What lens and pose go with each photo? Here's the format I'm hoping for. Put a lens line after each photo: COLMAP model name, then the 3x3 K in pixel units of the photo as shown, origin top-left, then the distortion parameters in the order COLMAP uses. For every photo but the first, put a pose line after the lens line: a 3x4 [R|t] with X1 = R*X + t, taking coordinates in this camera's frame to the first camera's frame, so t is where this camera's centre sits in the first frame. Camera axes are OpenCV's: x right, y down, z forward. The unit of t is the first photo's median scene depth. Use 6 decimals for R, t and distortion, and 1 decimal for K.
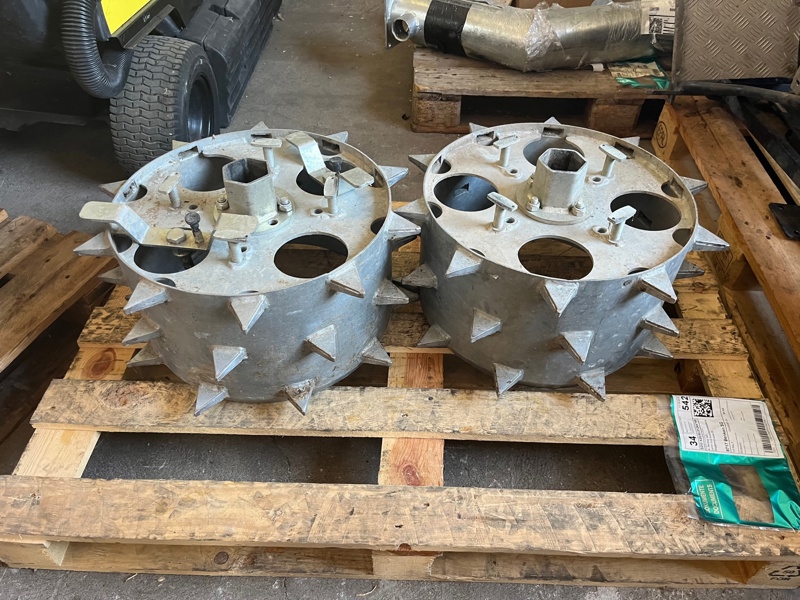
lens RADIAL K [[606.3, 0, 407.8], [0, 606.3, 298.5], [0, 0, 1]] dist [0.074629, -0.102228]
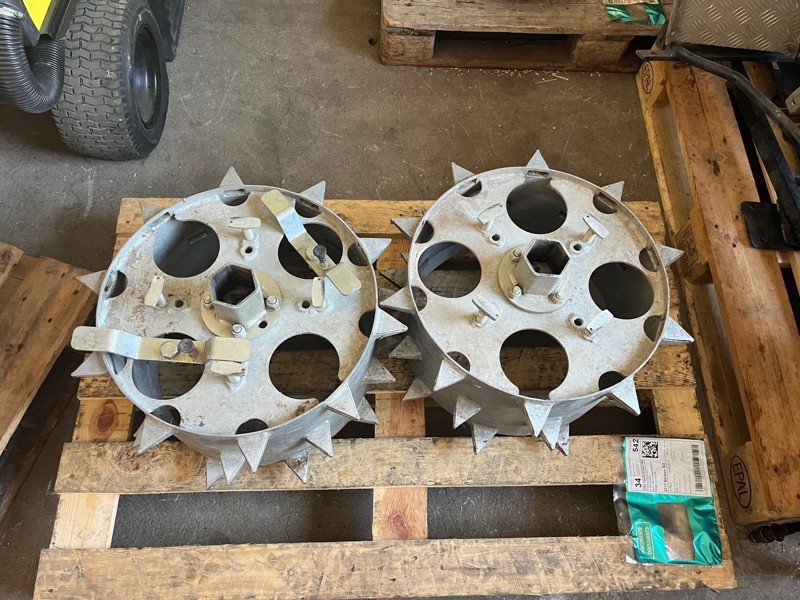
lens RADIAL K [[604.1, 0, 400.0], [0, 604.1, 300.0], [0, 0, 1]] dist [0.081771, -0.110431]
pose [[0.998198, -0.026997, 0.053593, -0.043021], [0.006973, 0.939216, 0.343256, -0.486064], [-0.059602, -0.342263, 0.937712, 0.045478]]
